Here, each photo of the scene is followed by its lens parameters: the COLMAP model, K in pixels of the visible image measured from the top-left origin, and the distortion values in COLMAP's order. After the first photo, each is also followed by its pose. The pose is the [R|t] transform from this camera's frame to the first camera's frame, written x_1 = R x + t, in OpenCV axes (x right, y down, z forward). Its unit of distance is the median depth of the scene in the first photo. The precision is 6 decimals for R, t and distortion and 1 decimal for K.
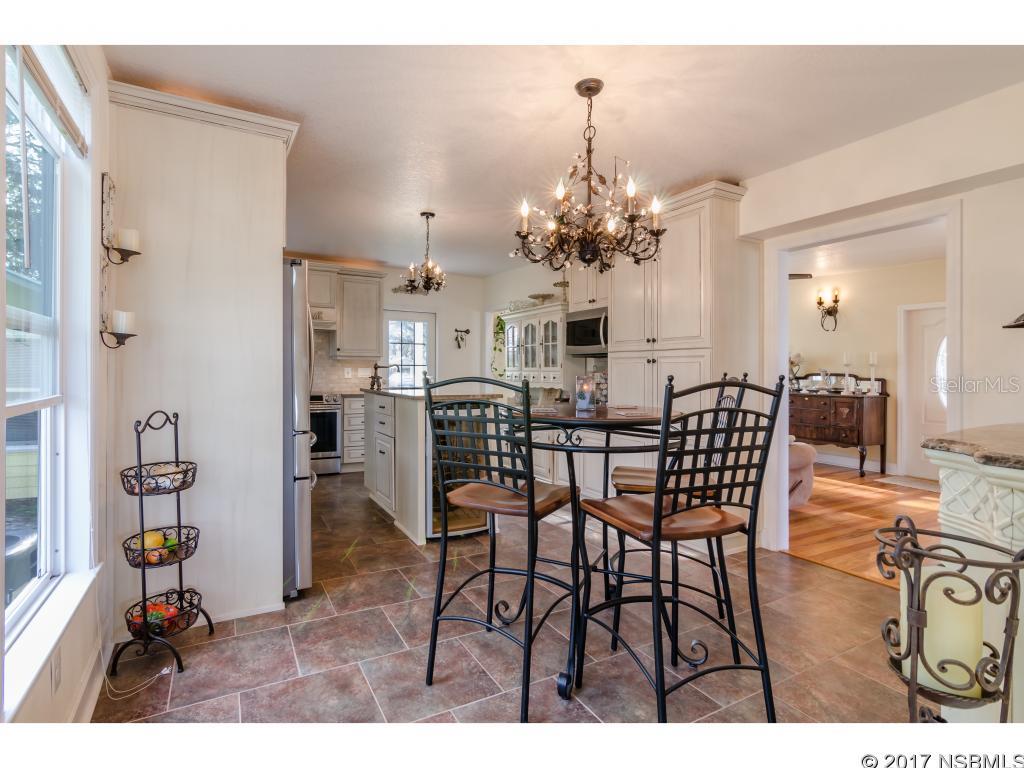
lens RADIAL K [[514.0, 0, 512.0], [0, 514.0, 384.0], [0, 0, 1]] dist [-0.001031, 0.000199]
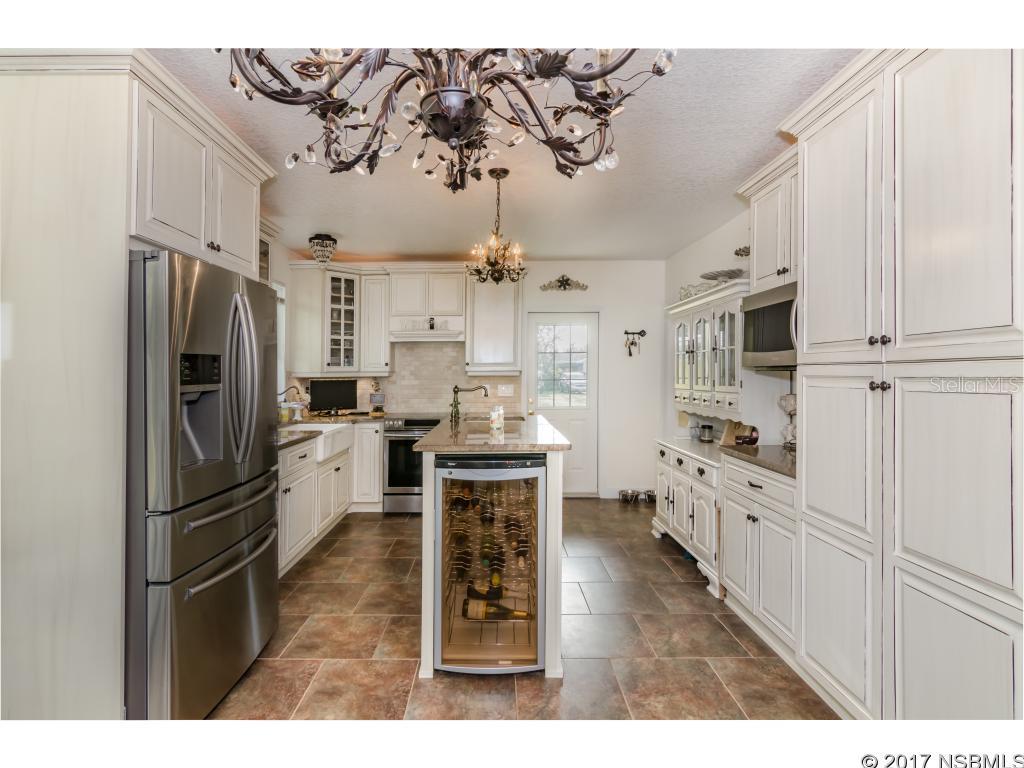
lens RADIAL K [[521.2, 0, 512.0], [0, 521.2, 384.0], [0, 0, 1]] dist [0.018525, -0.000045]
pose [[0.867161, -0.005457, -0.497998, 0.173703], [0.004106, 0.999984, -0.003810, -0.036114], [0.498011, 0.001259, 0.867170, 0.343602]]
